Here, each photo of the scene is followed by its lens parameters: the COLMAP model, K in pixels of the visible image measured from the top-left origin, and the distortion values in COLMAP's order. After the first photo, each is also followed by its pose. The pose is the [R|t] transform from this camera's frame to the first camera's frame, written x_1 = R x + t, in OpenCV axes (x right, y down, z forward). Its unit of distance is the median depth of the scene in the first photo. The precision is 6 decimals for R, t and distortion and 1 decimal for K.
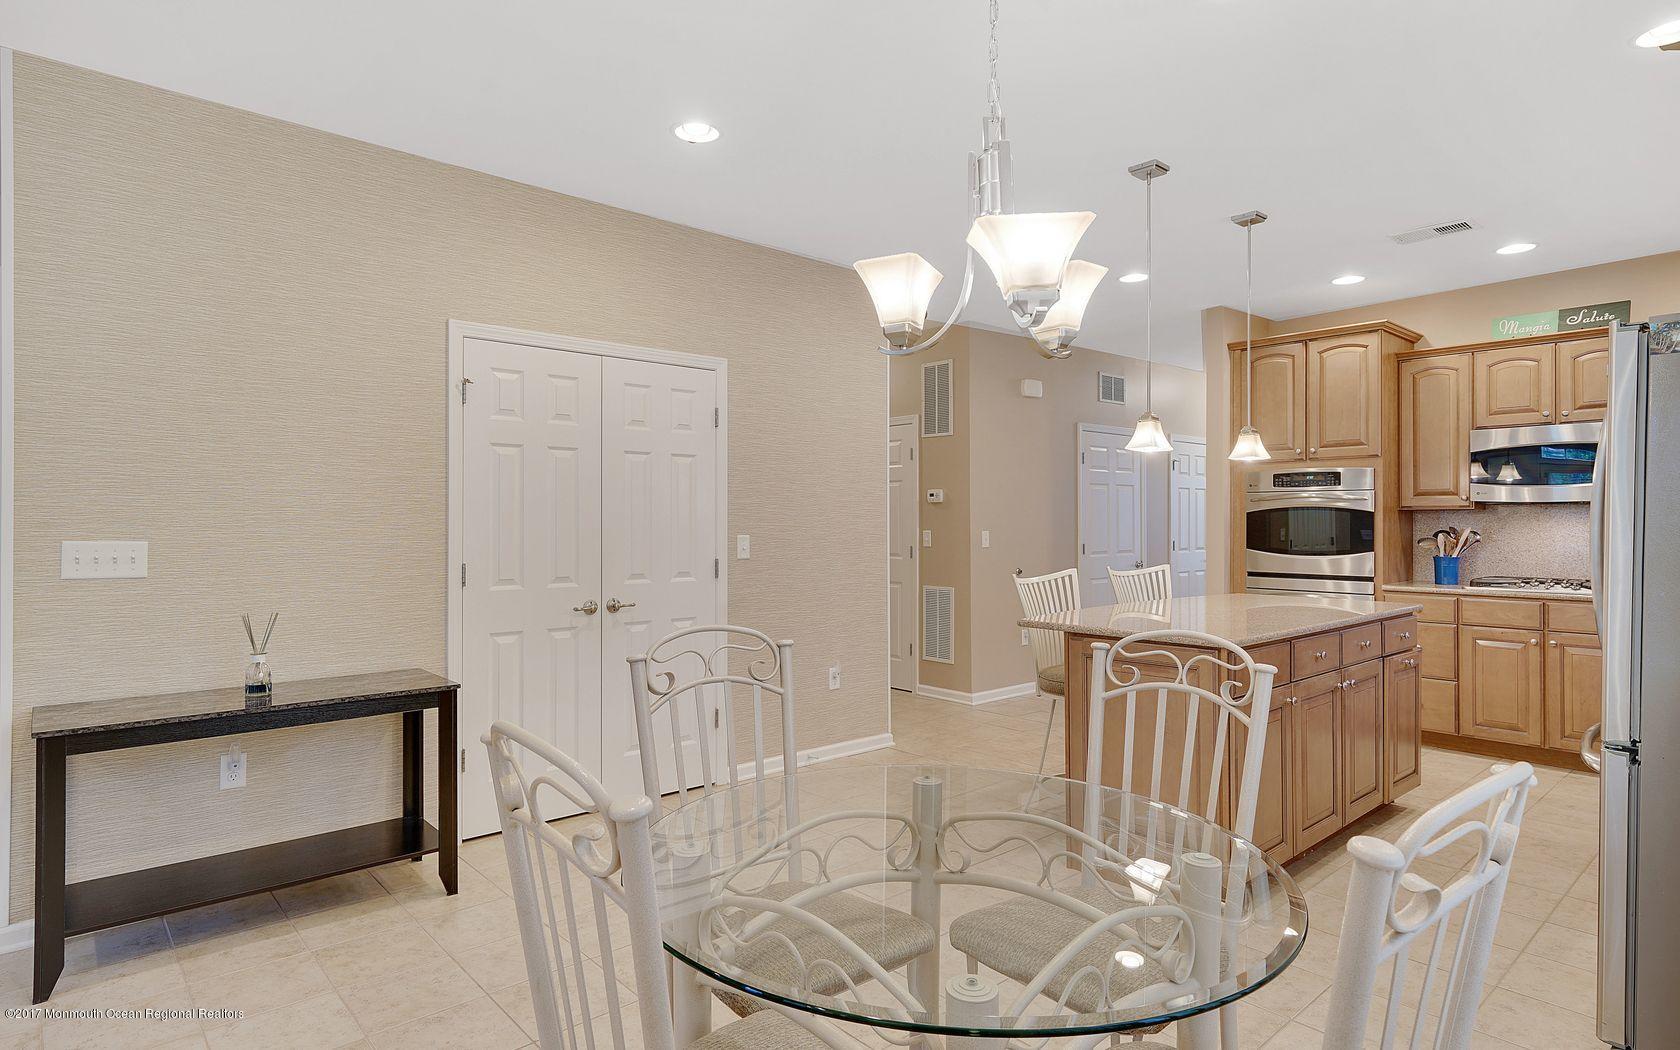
lens RADIAL K [[902.1, 0, 835.2], [0, 902.1, 520.1], [0, 0, 1]] dist [0.012603, -0.000857]
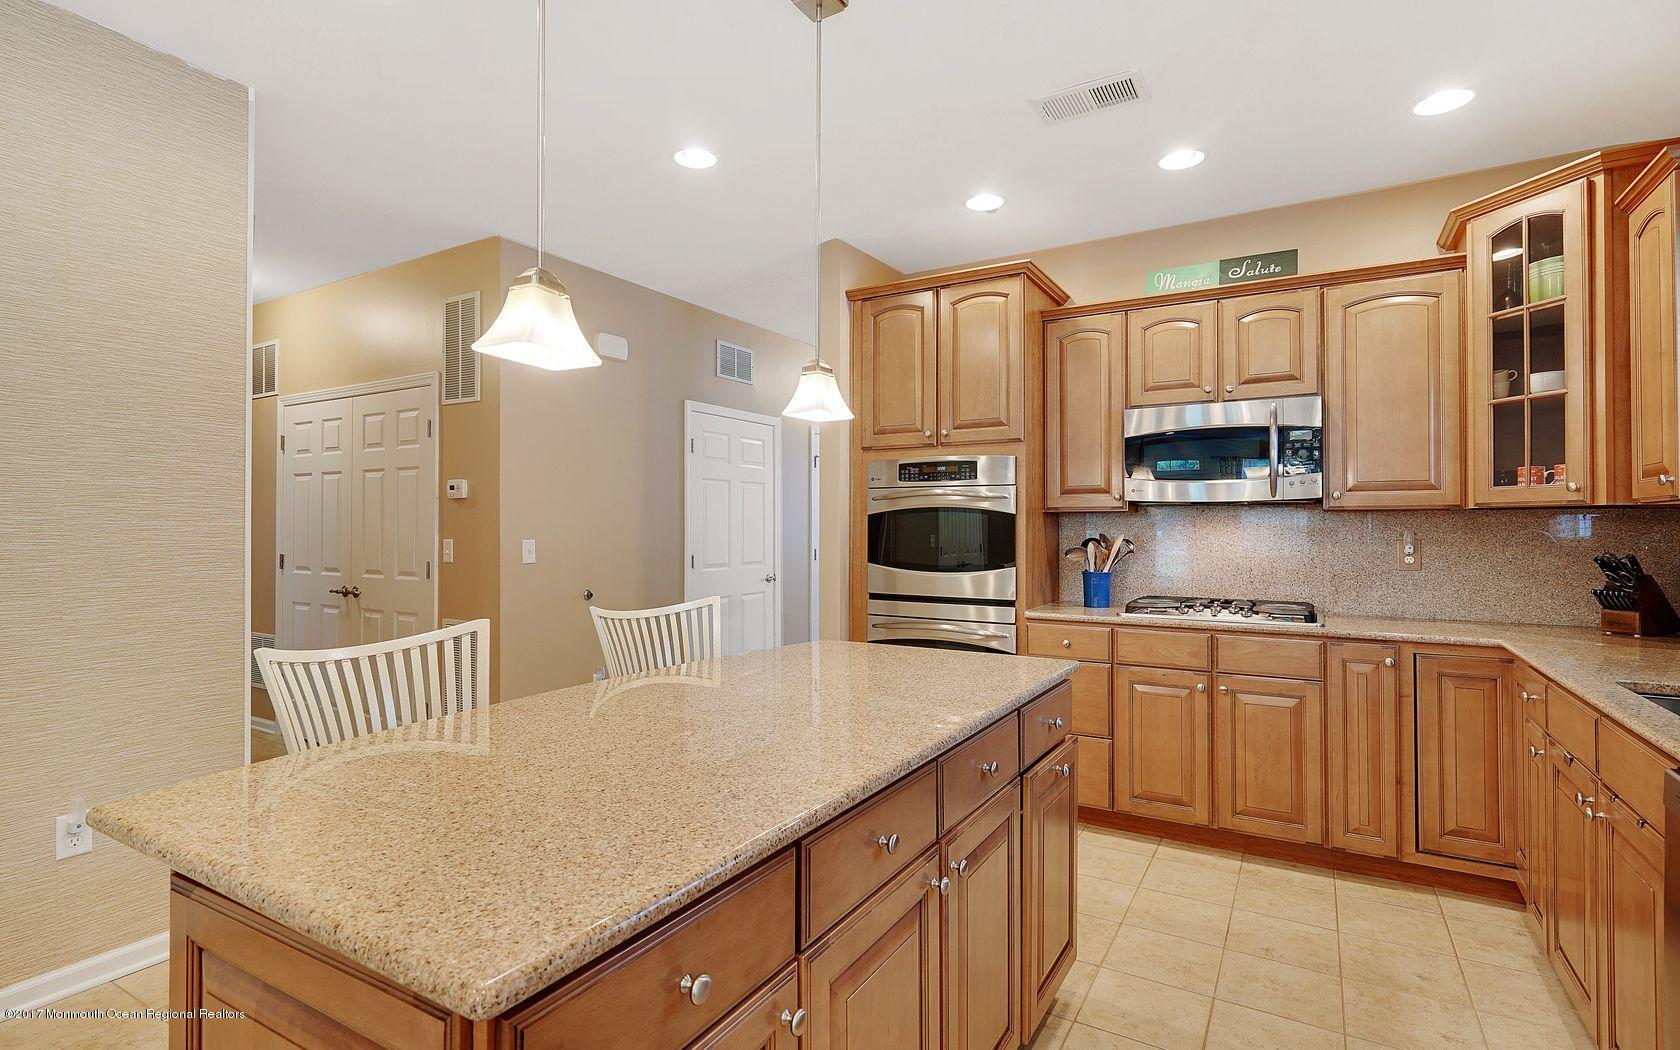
lens RADIAL K [[810.8, 0, 830.5], [0, 810.8, 519.9], [0, 0, 1]] dist [0.004598, -0.000237]
pose [[0.954977, 0.003660, 0.296656, 0.247342], [-0.001707, 0.999975, -0.006843, 0.000725], [-0.296674, 0.006028, 0.954960, 0.401342]]
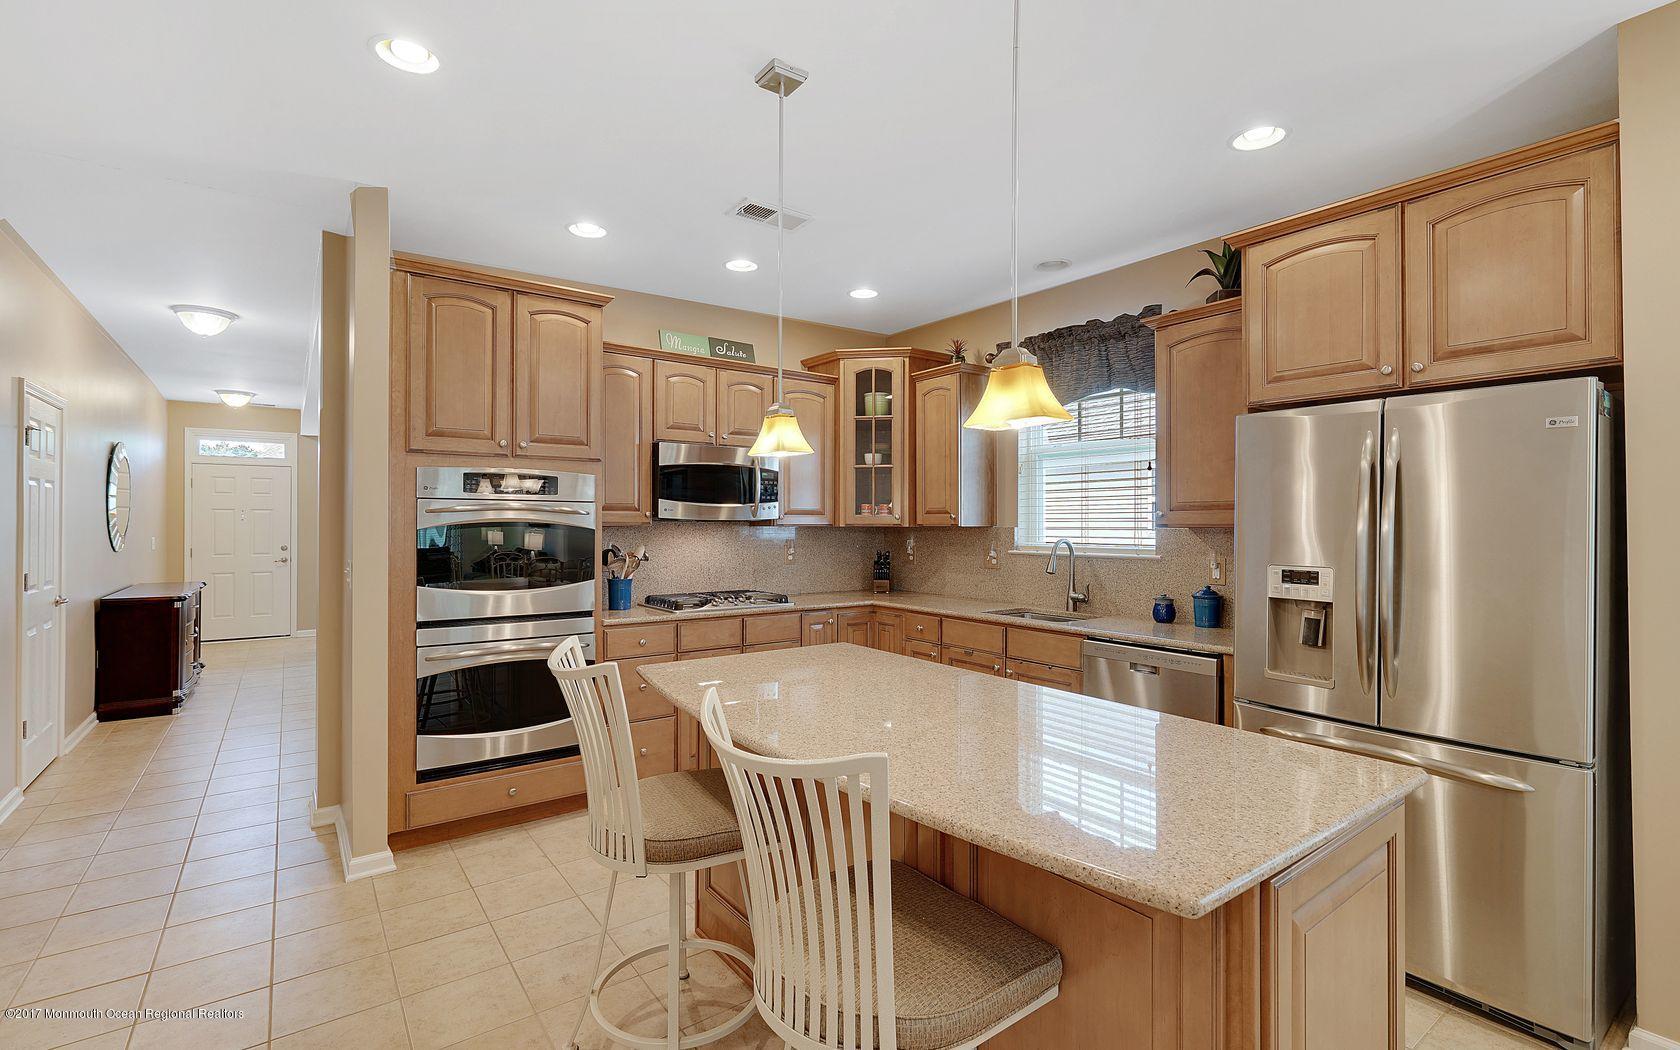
lens RADIAL K [[757.0, 0, 833.9], [0, 757.0, 515.9], [0, 0, 1]] dist [0.001044, 0.001425]
pose [[0.090287, 0.013901, 0.995819, -0.056332], [0.000933, 0.999901, -0.014043, -0.011512], [-0.995915, 0.002197, 0.090265, 0.730998]]
